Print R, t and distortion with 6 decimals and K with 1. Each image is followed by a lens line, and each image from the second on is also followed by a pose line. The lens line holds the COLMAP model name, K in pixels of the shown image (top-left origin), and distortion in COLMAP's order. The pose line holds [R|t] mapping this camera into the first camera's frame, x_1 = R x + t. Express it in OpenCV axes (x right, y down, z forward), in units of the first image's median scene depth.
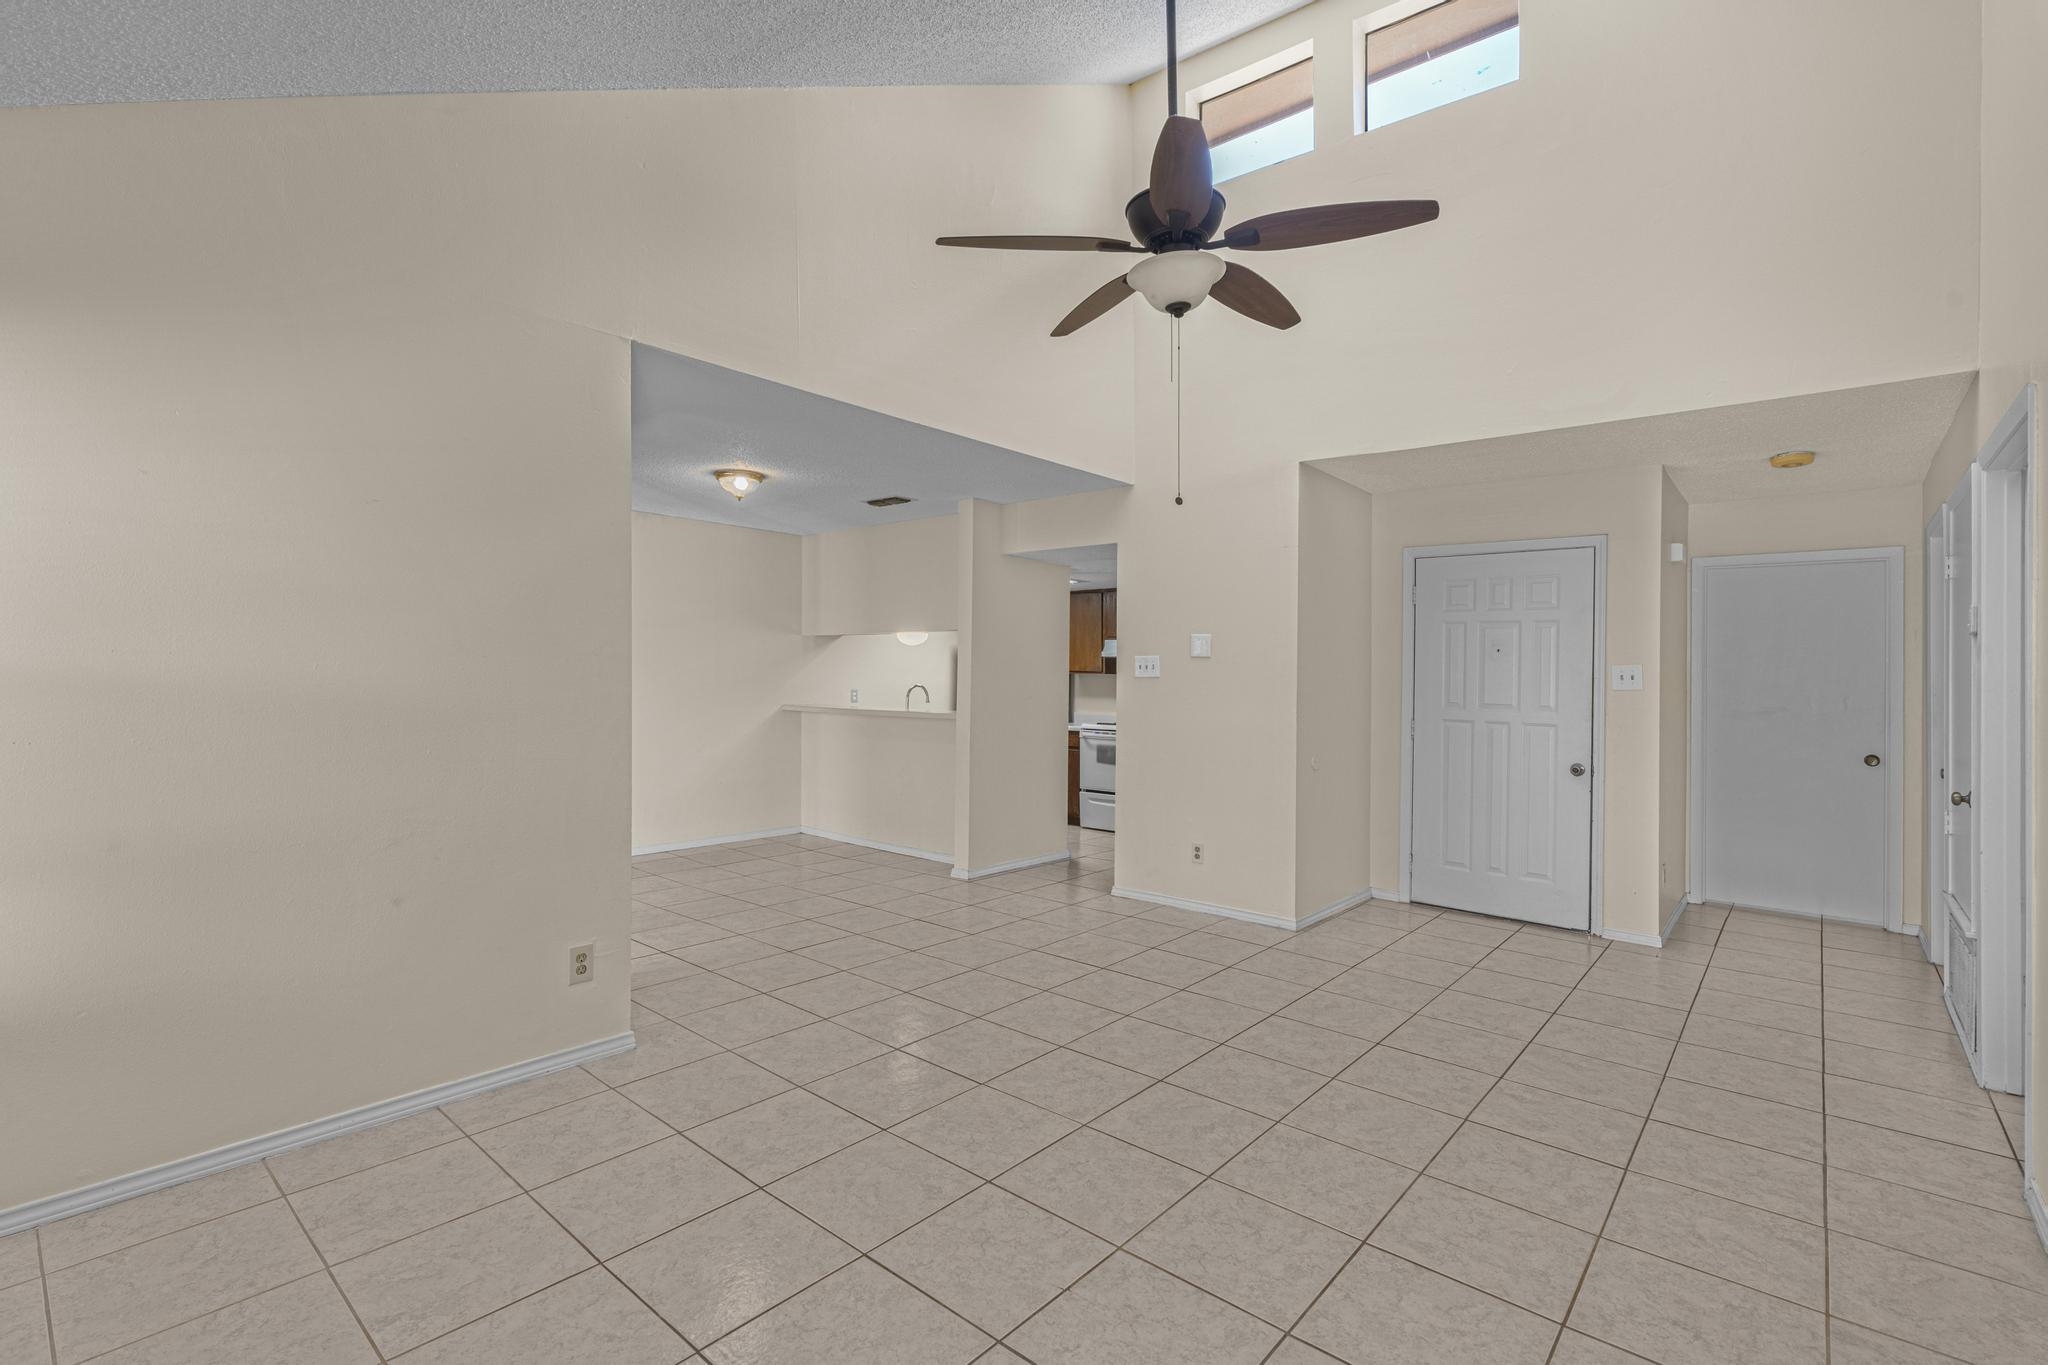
lens RADIAL K [[927.3, 0, 1024.0], [0, 927.3, 682.5], [0, 0, 1]] dist [0.001320, 0.001246]
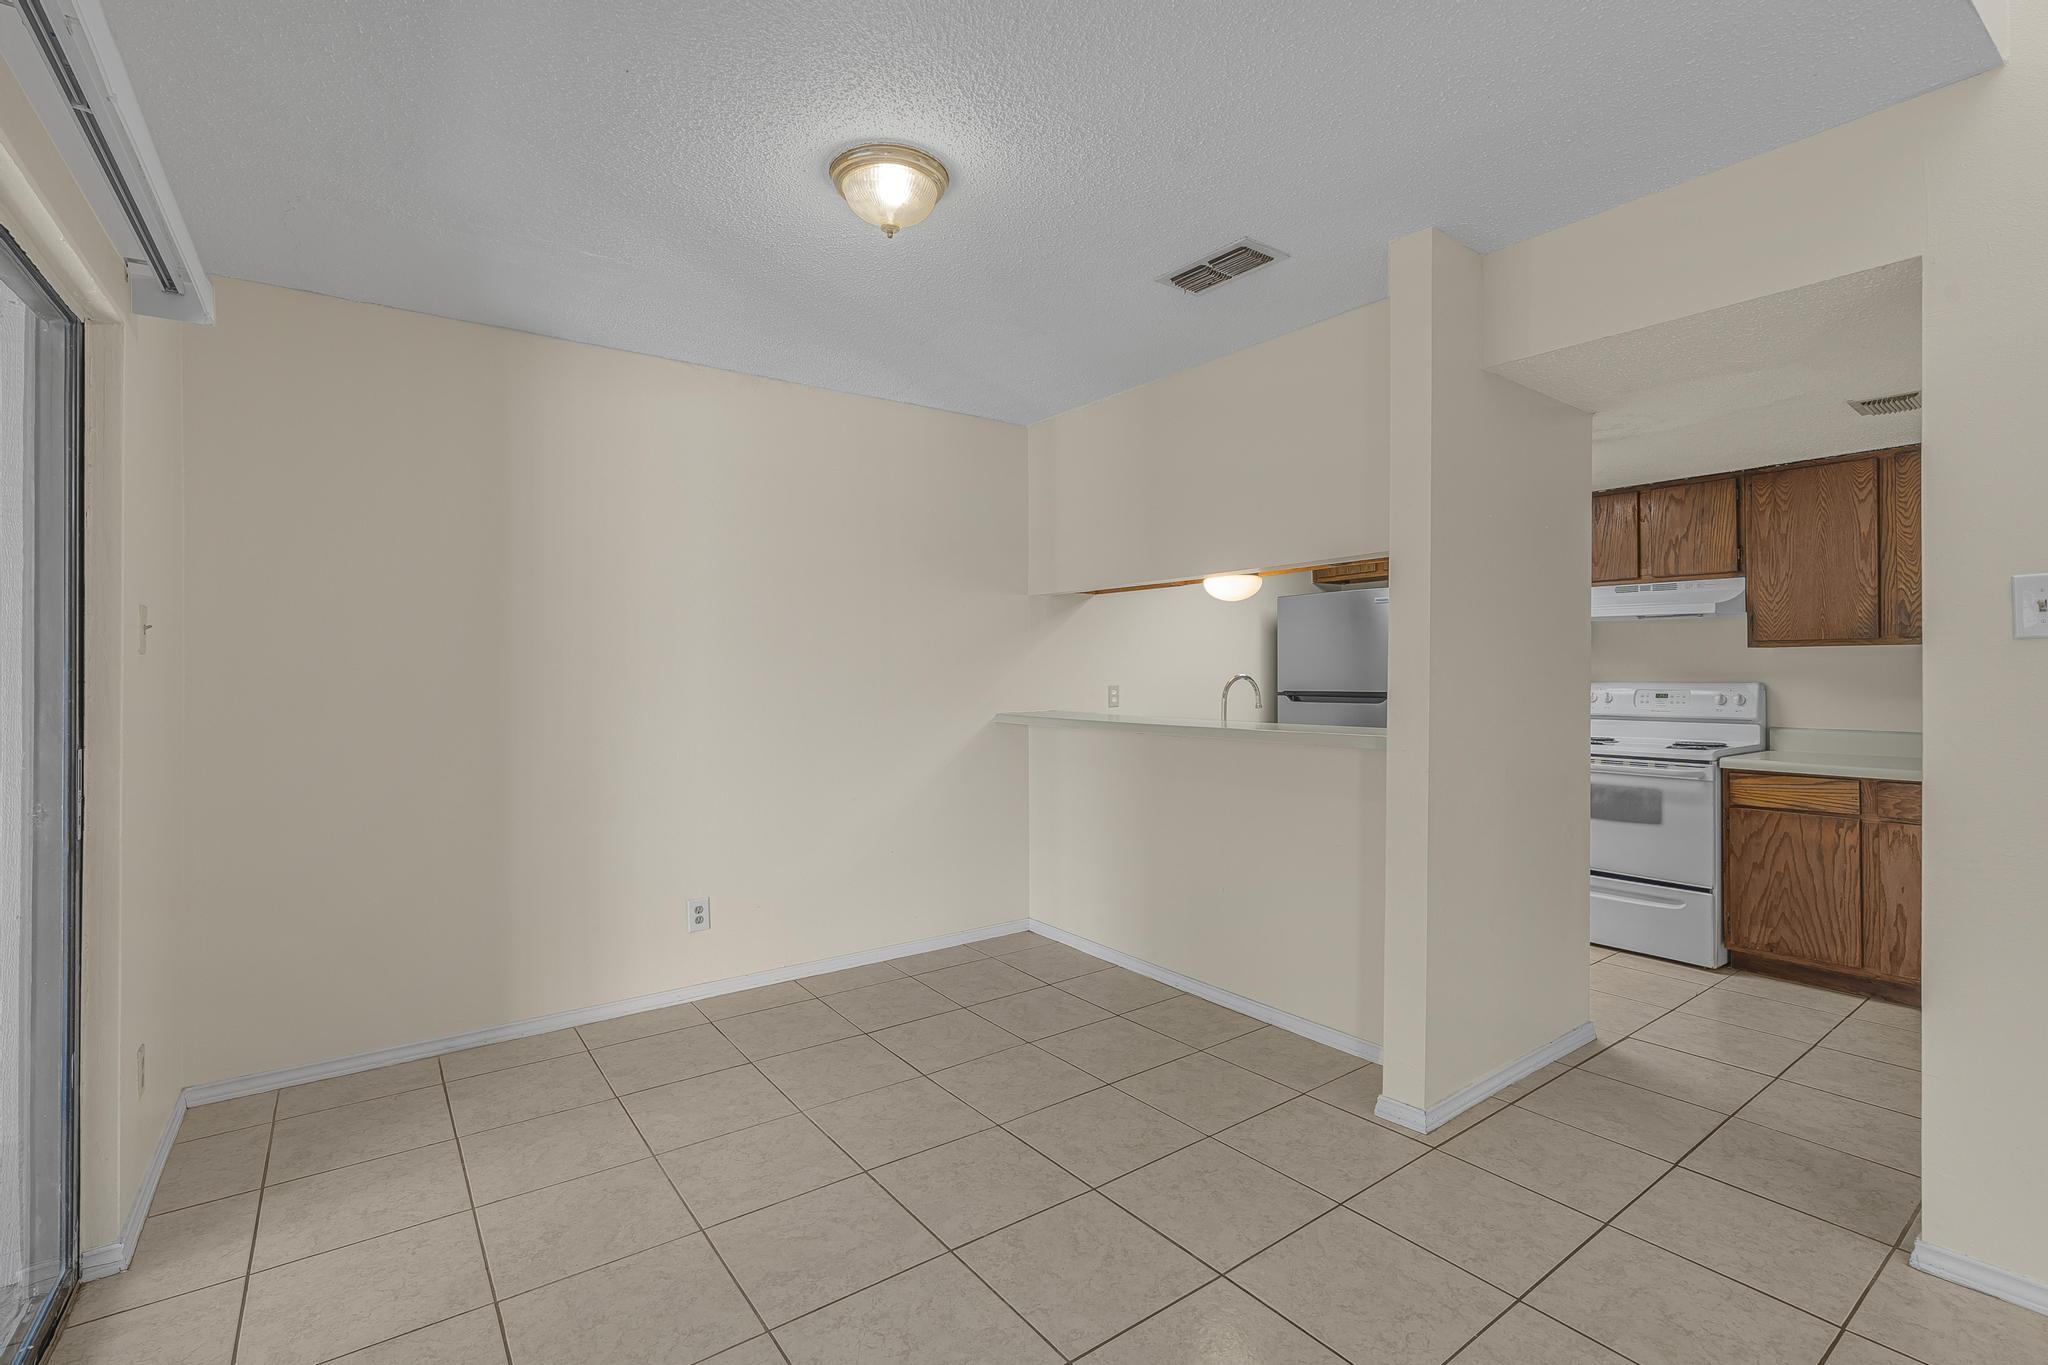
lens RADIAL K [[923.0, 0, 1028.1], [0, 923.0, 667.4], [0, 0, 1]] dist [-0.004937, 0.000387]
pose [[0.974304, -0.020335, -0.224315, -0.202199], [0.018525, 0.999777, -0.010169, 0.001930], [0.224472, 0.005752, 0.974464, 0.801039]]
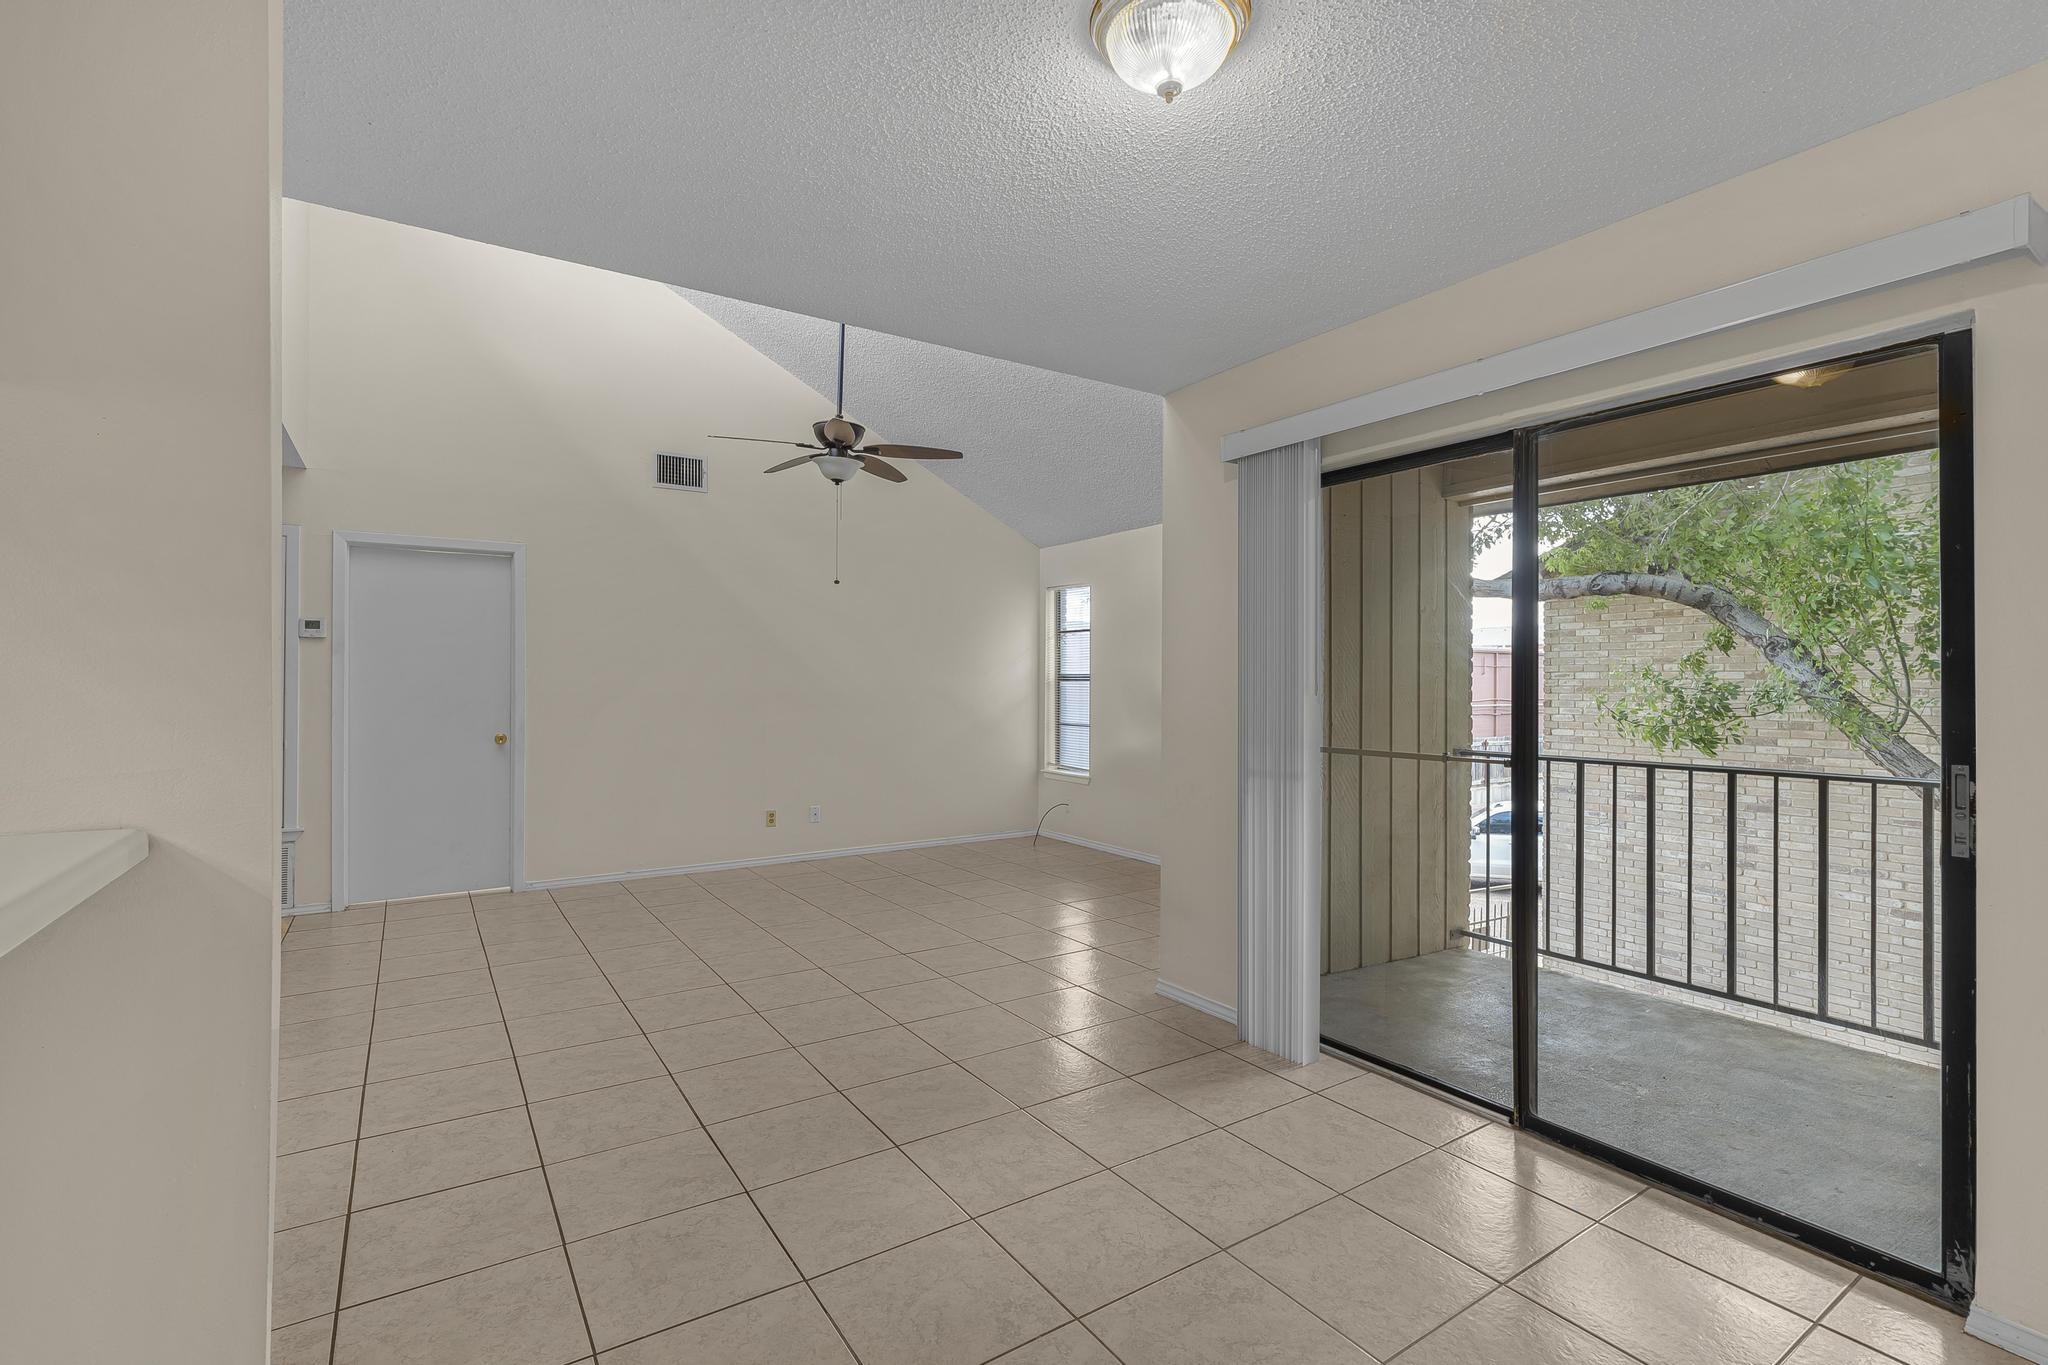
lens RADIAL K [[928.6, 0, 1019.3], [0, 928.6, 674.3], [0, 0, 1]] dist [-0.003584, 0.001701]
pose [[-0.960166, -0.016497, 0.278943, -0.453073], [-0.017712, 0.999841, -0.001835, -0.006224], [-0.278869, -0.006702, -0.960306, 1.717736]]
